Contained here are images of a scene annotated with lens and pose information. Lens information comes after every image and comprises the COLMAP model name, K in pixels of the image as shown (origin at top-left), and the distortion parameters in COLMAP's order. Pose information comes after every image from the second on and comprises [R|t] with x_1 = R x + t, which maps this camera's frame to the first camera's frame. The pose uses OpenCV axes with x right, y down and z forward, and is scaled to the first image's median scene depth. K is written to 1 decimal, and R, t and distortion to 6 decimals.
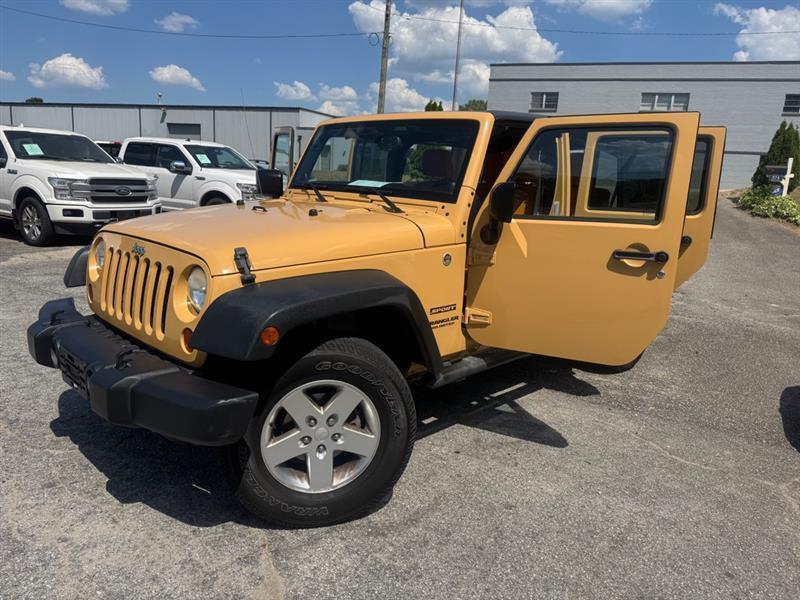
lens RADIAL K [[568.9, 0, 403.7], [0, 568.9, 303.5], [0, 0, 1]] dist [0.025552, -0.032224]
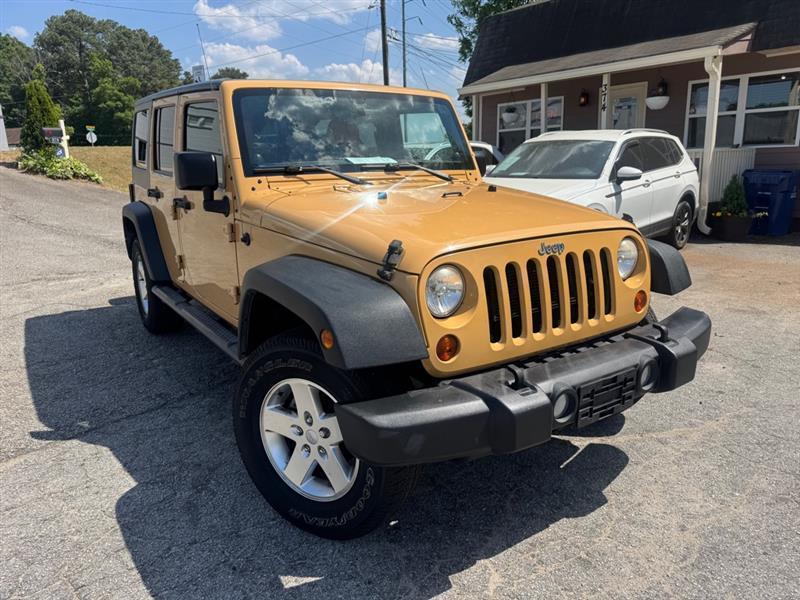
lens RADIAL K [[568.9, 0, 406.6], [0, 568.9, 298.3], [0, 0, 1]] dist [0.025552, -0.032224]
pose [[0.222057, -0.289906, 0.930938, -1.147383], [0.234319, 0.942661, 0.237665, -0.239982], [-0.946459, 0.165361, 0.277255, 0.840272]]
